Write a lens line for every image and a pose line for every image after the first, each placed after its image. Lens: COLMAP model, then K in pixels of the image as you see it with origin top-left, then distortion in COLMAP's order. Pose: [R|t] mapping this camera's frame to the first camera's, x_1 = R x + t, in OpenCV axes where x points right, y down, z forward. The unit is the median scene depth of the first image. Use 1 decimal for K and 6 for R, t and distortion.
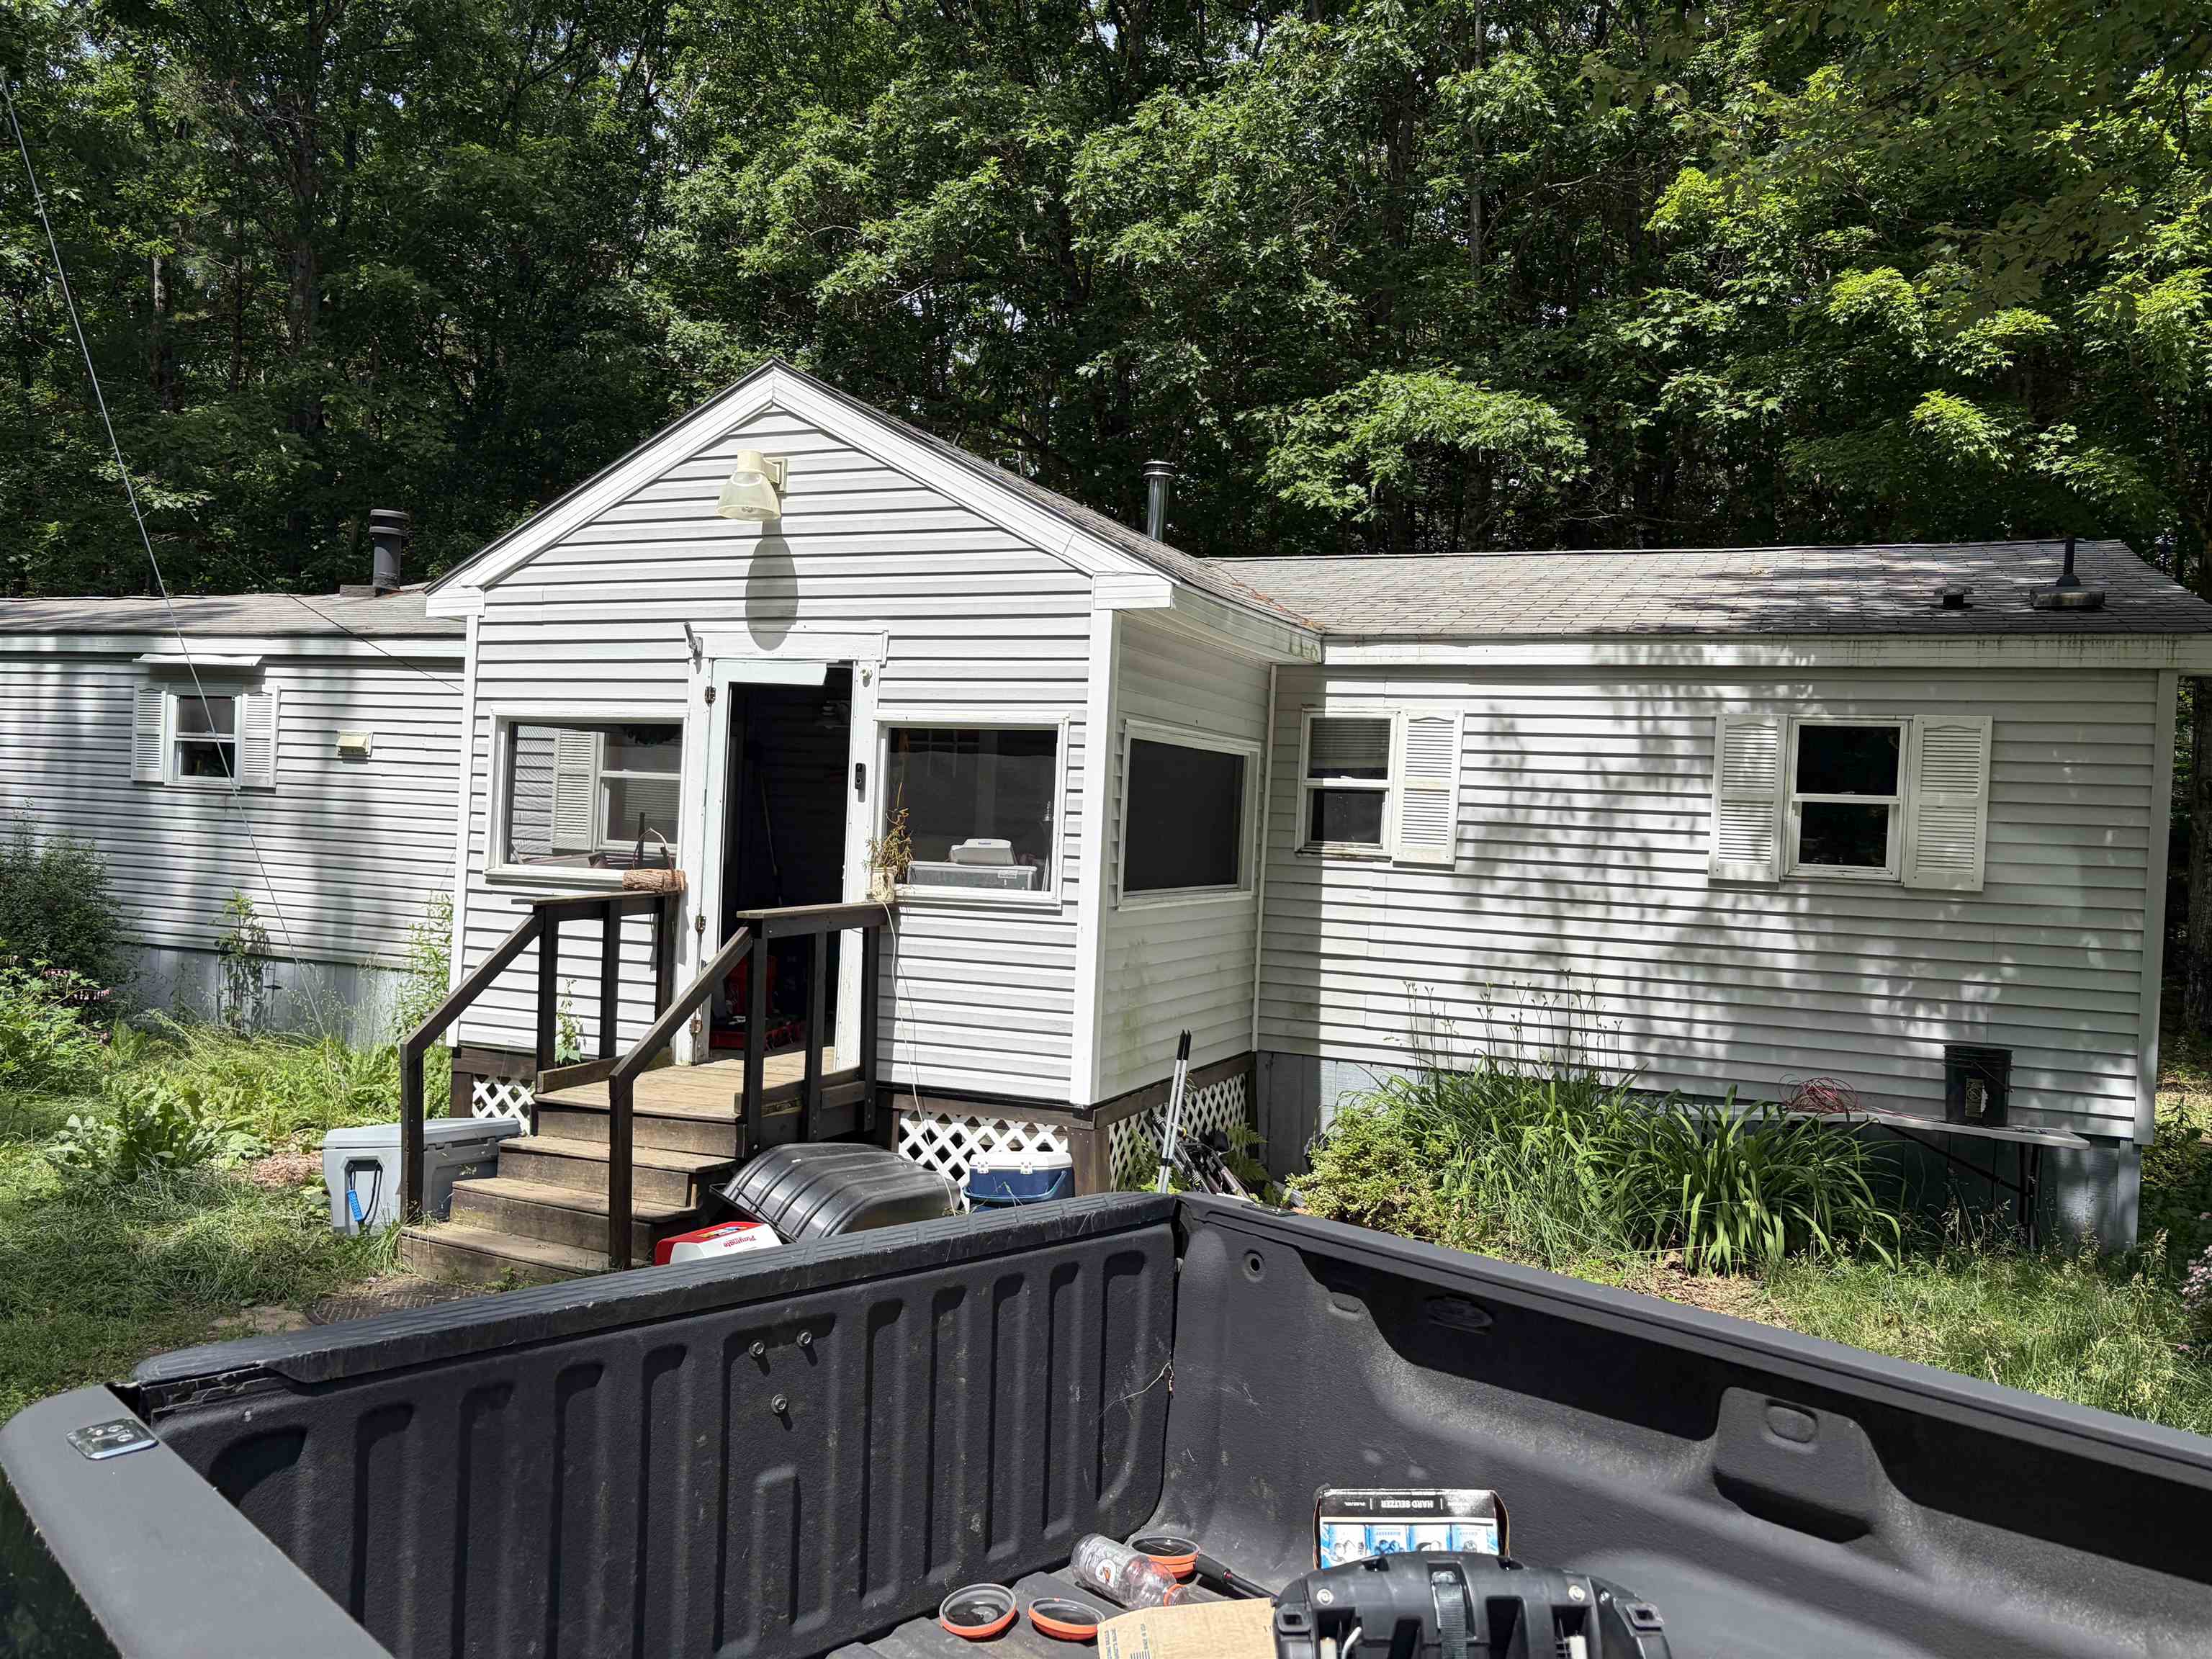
lens RADIAL K [[1645.5, 0, 1106.0], [0, 1645.5, 829.5], [0, 0, 1]] dist [0.105646, -0.001778]
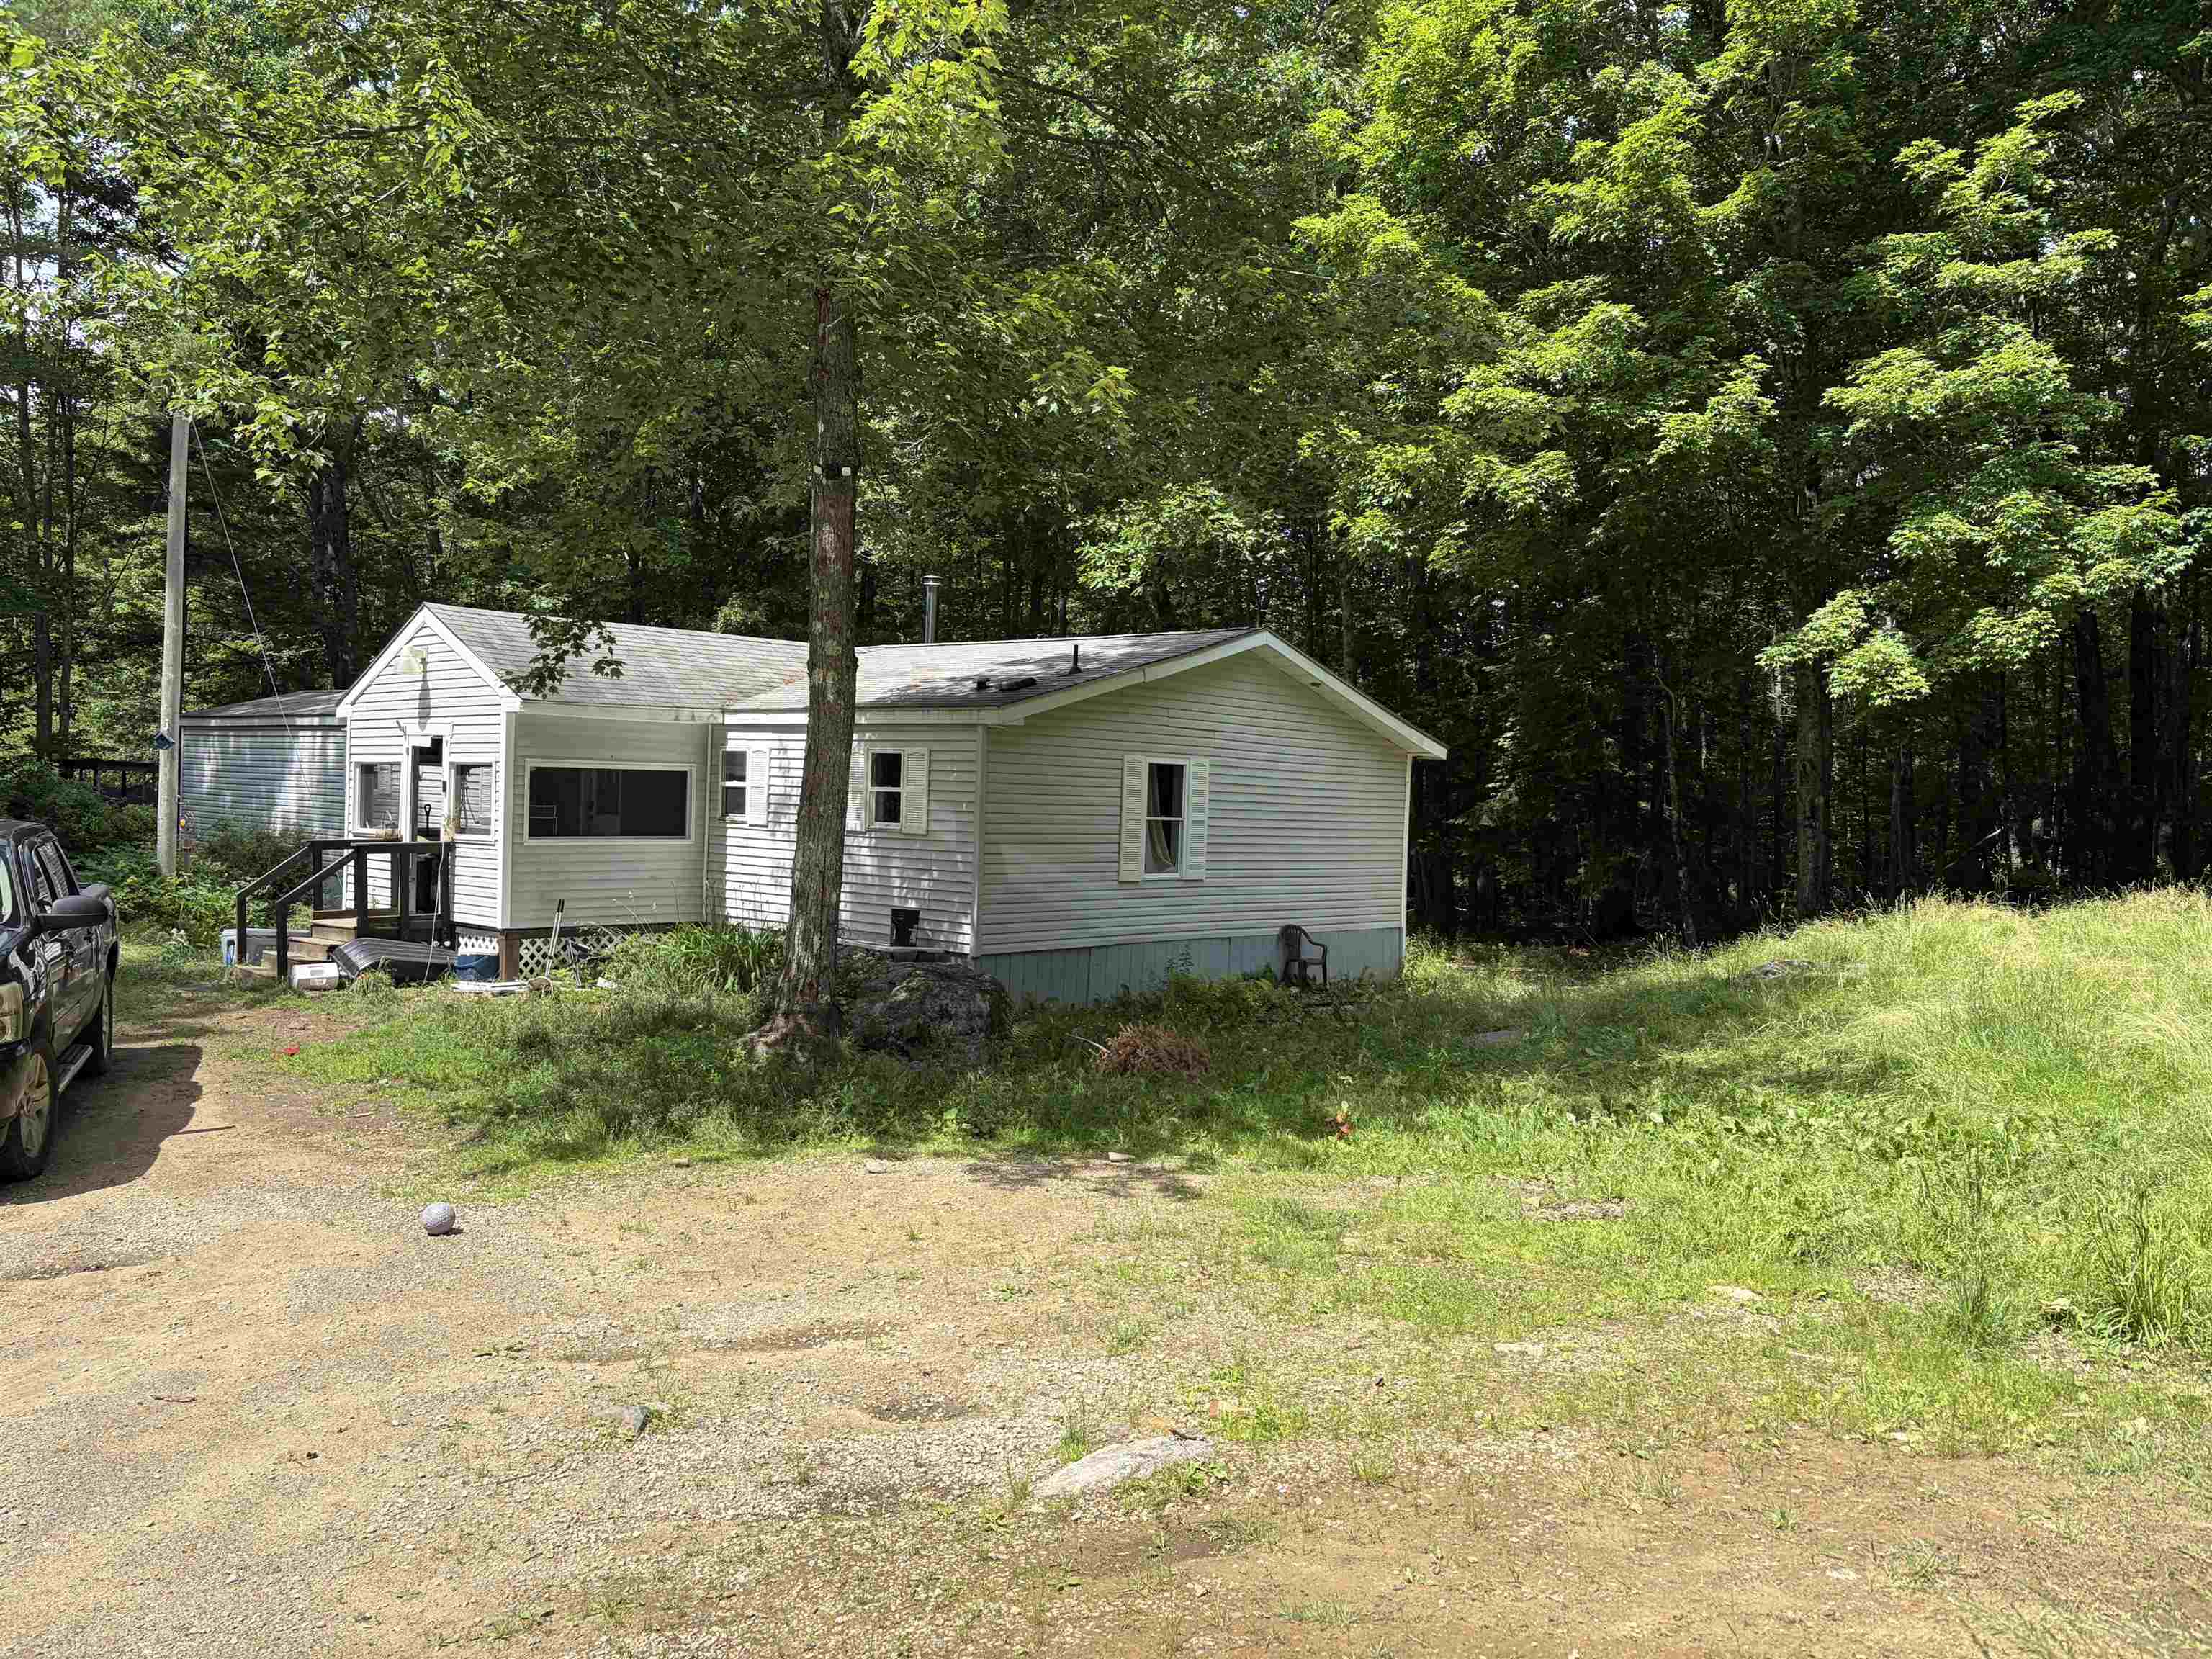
lens RADIAL K [[1645.5, 0, 1106.0], [0, 1645.5, 829.5], [0, 0, 1]] dist [0.105646, -0.001778]
pose [[0.930254, -0.008802, -0.366810, 1.415197], [0.010654, 0.999939, 0.003026, 0.026866], [0.366761, -0.006723, 0.930291, -0.738760]]
